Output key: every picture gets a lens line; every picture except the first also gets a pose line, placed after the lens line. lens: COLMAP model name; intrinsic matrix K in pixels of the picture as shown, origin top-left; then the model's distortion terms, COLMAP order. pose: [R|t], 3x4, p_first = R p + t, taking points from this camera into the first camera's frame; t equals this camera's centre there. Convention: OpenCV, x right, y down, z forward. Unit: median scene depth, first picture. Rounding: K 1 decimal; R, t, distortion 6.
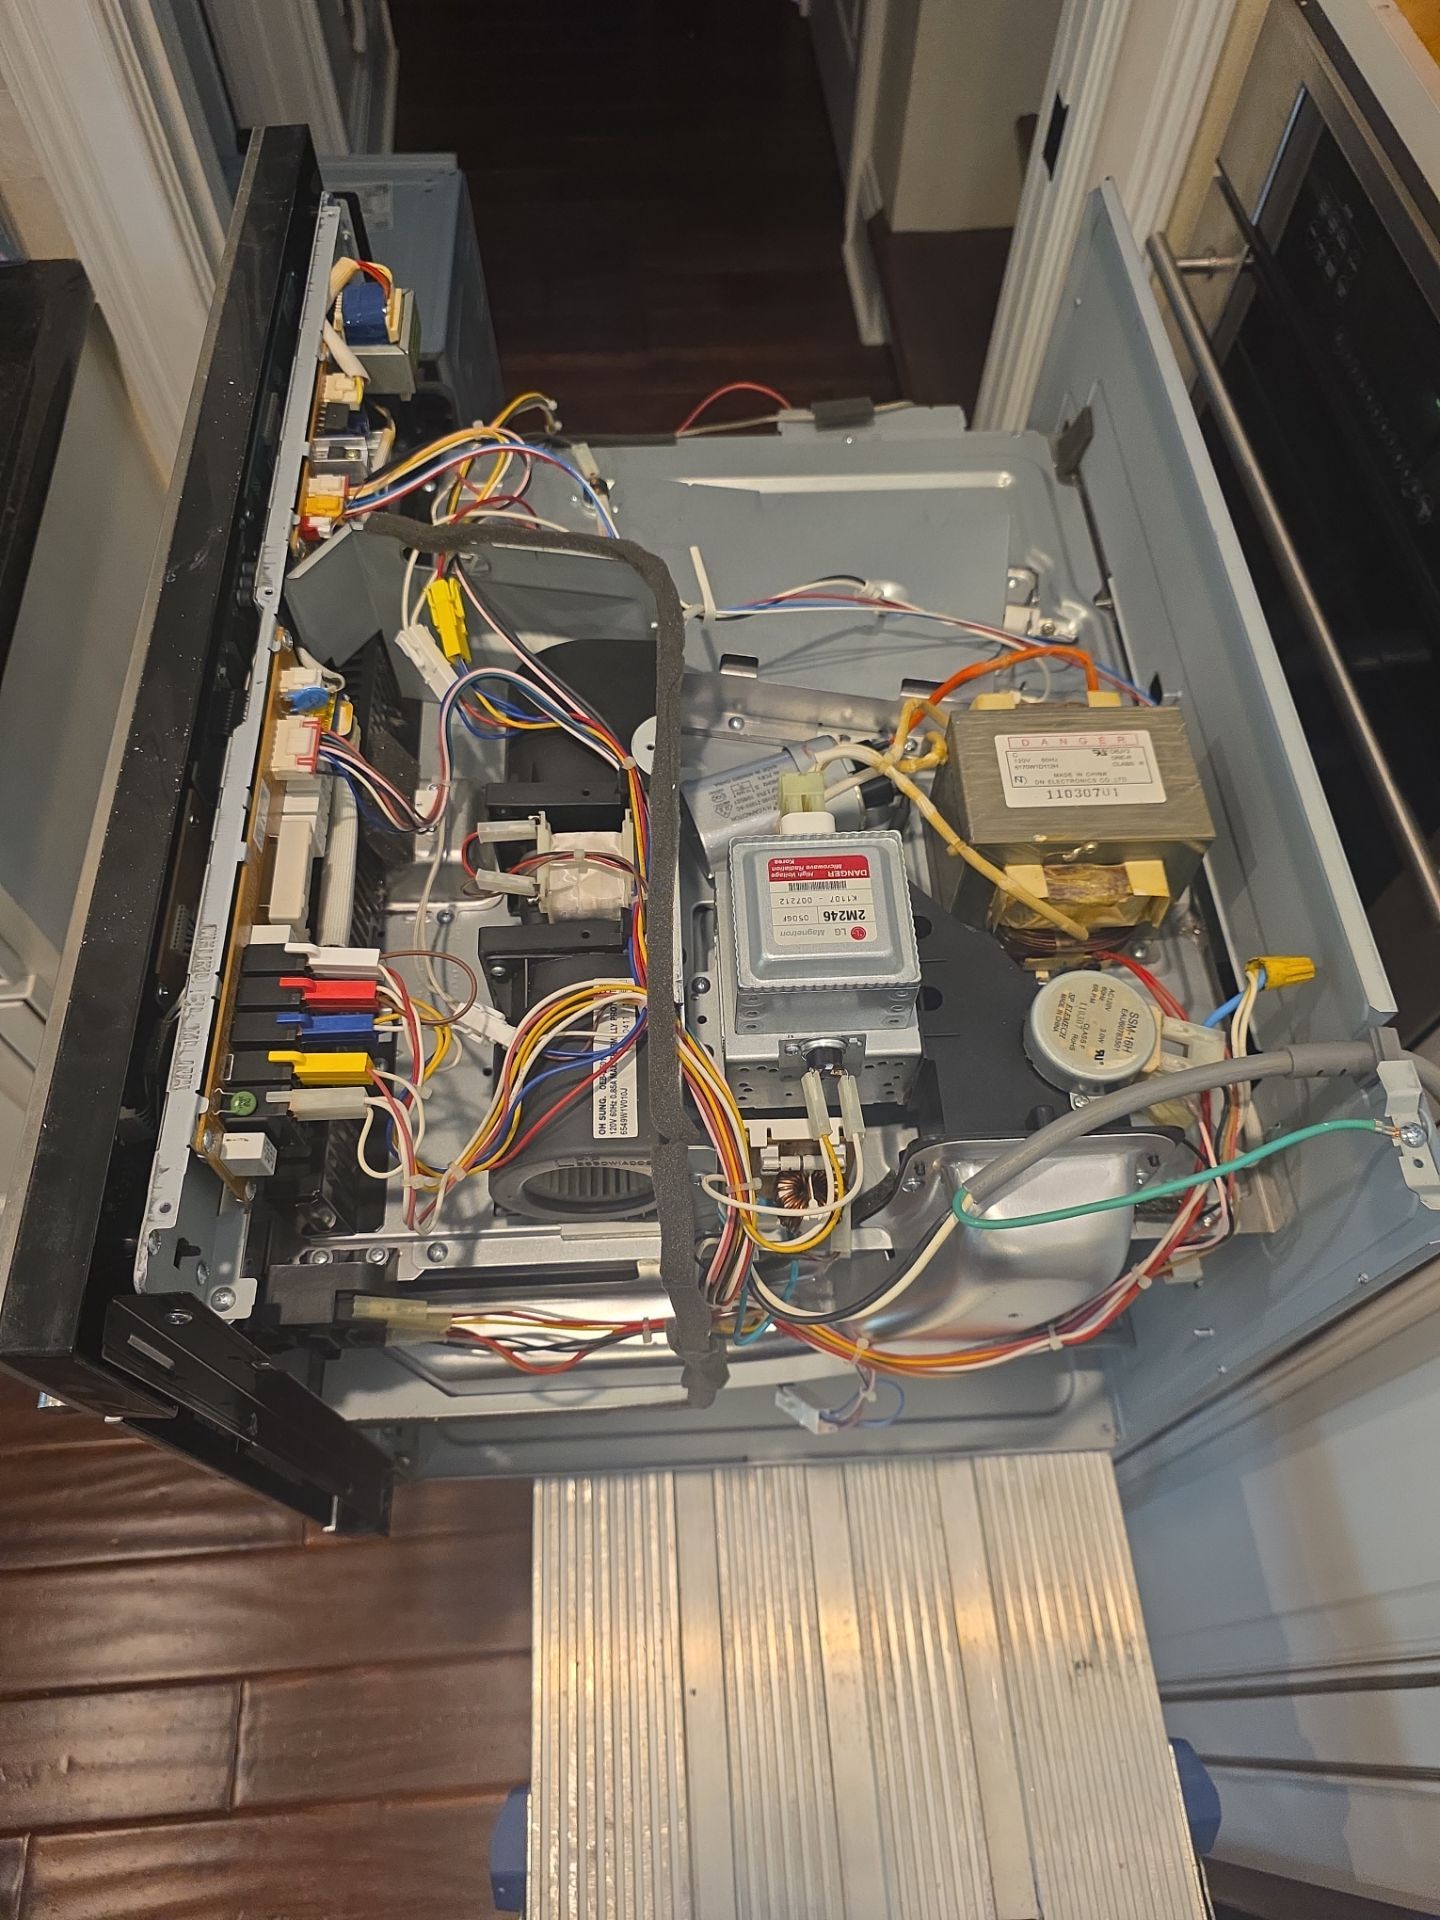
lens RADIAL K [[1318.1, 0, 719.2], [0, 1318.1, 959.9], [0, 0, 1]] dist [0.009304, -0.004603]
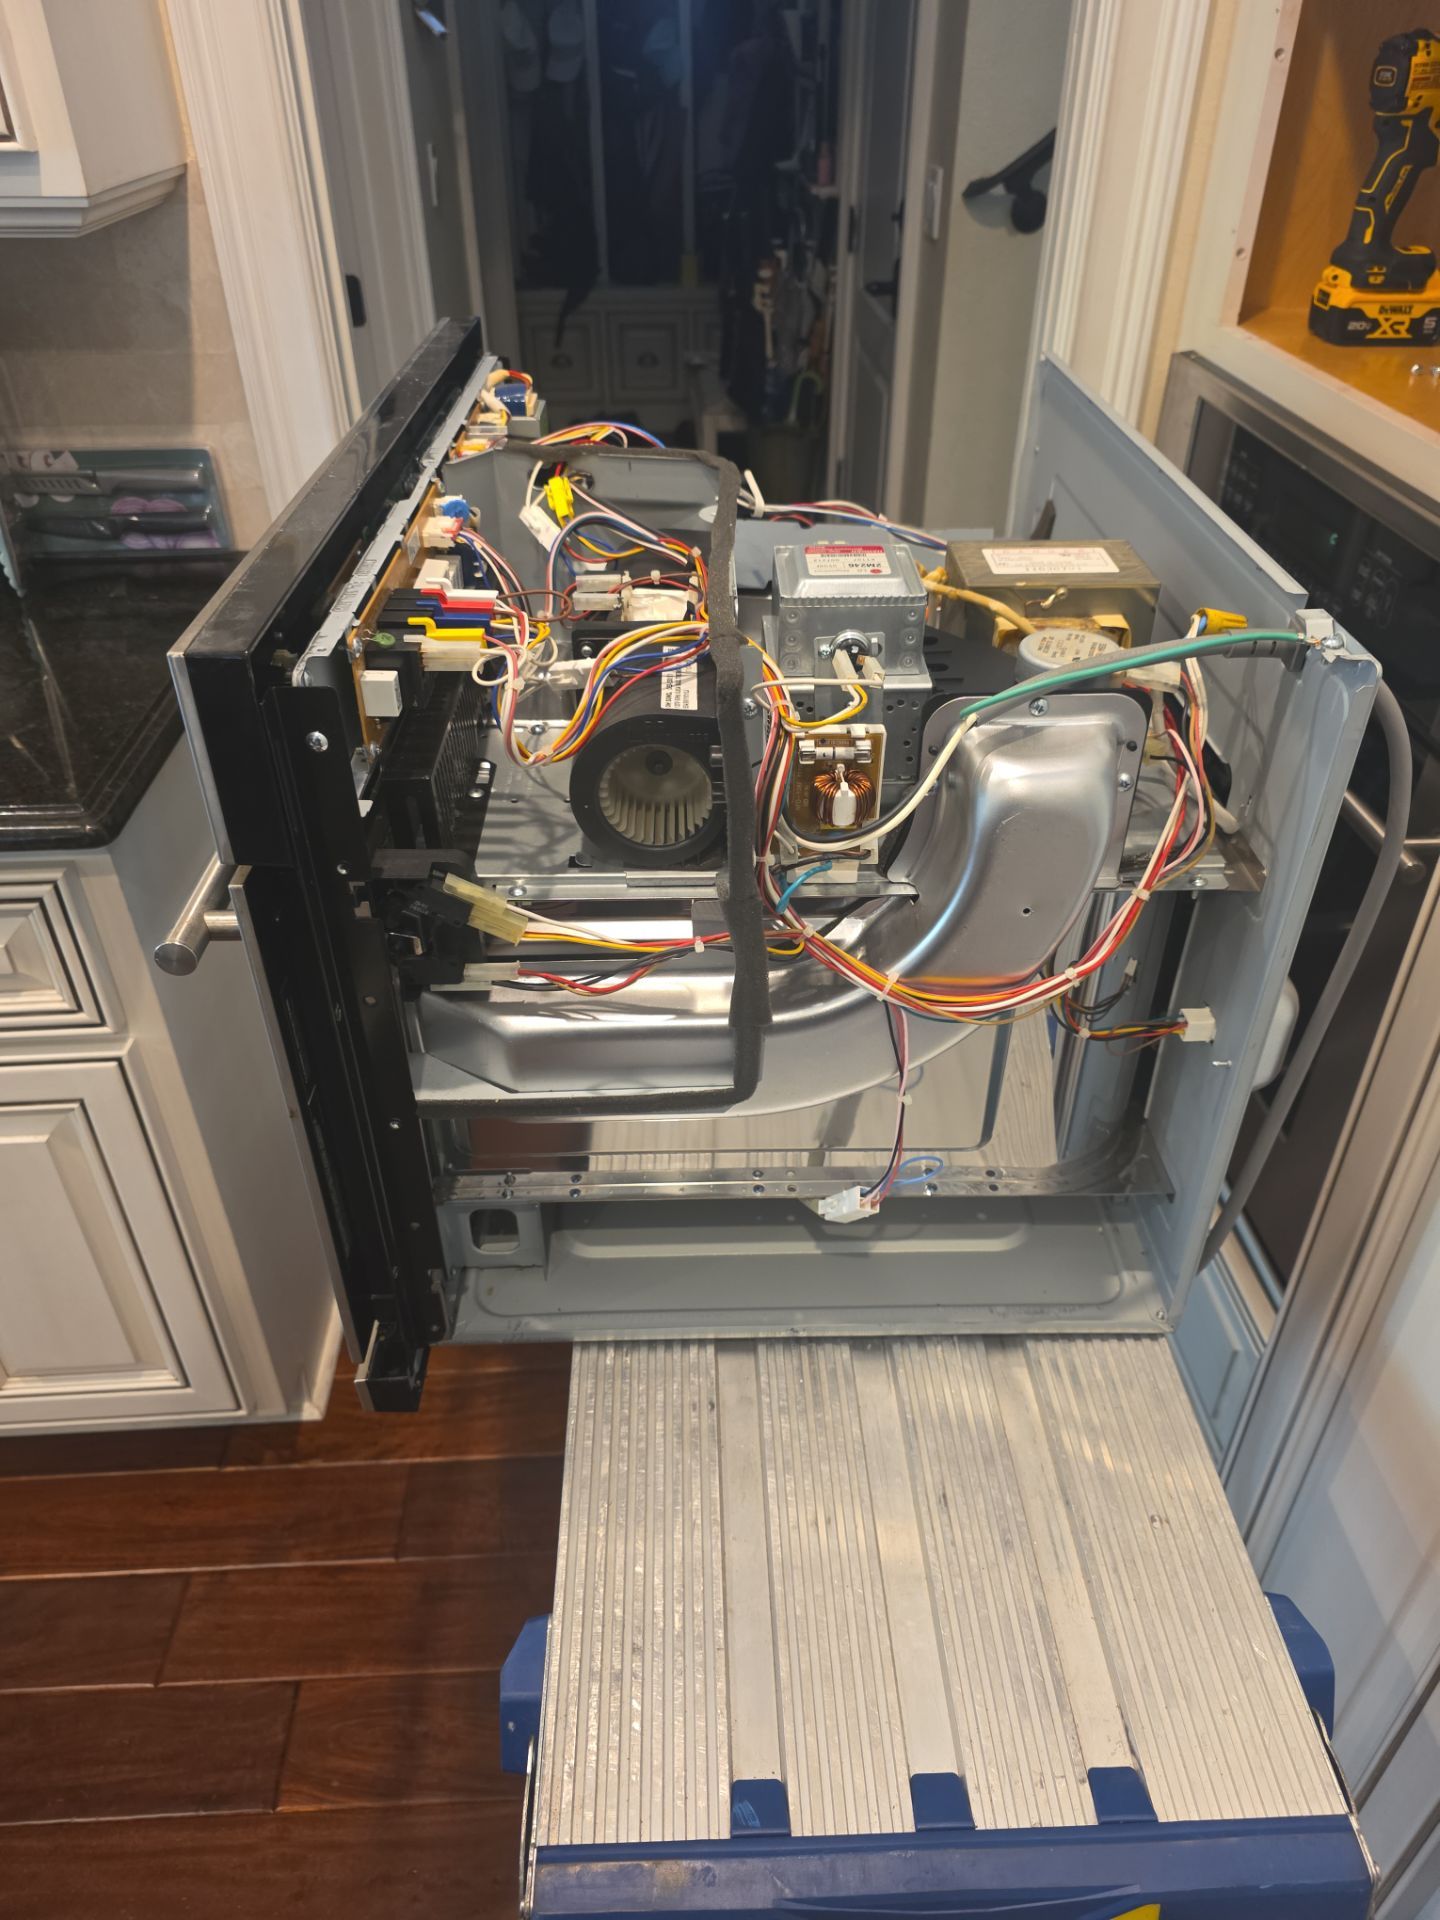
lens RADIAL K [[1318.1, 0, 724.9], [0, 1318.1, 957.3], [0, 0, 1]] dist [0.009304, -0.004603]
pose [[0.999538, 0.004993, -0.029965, 0.000114], [-0.017065, 0.908348, -0.417867, 0.707719], [0.025132, 0.418186, 0.908014, -0.003003]]
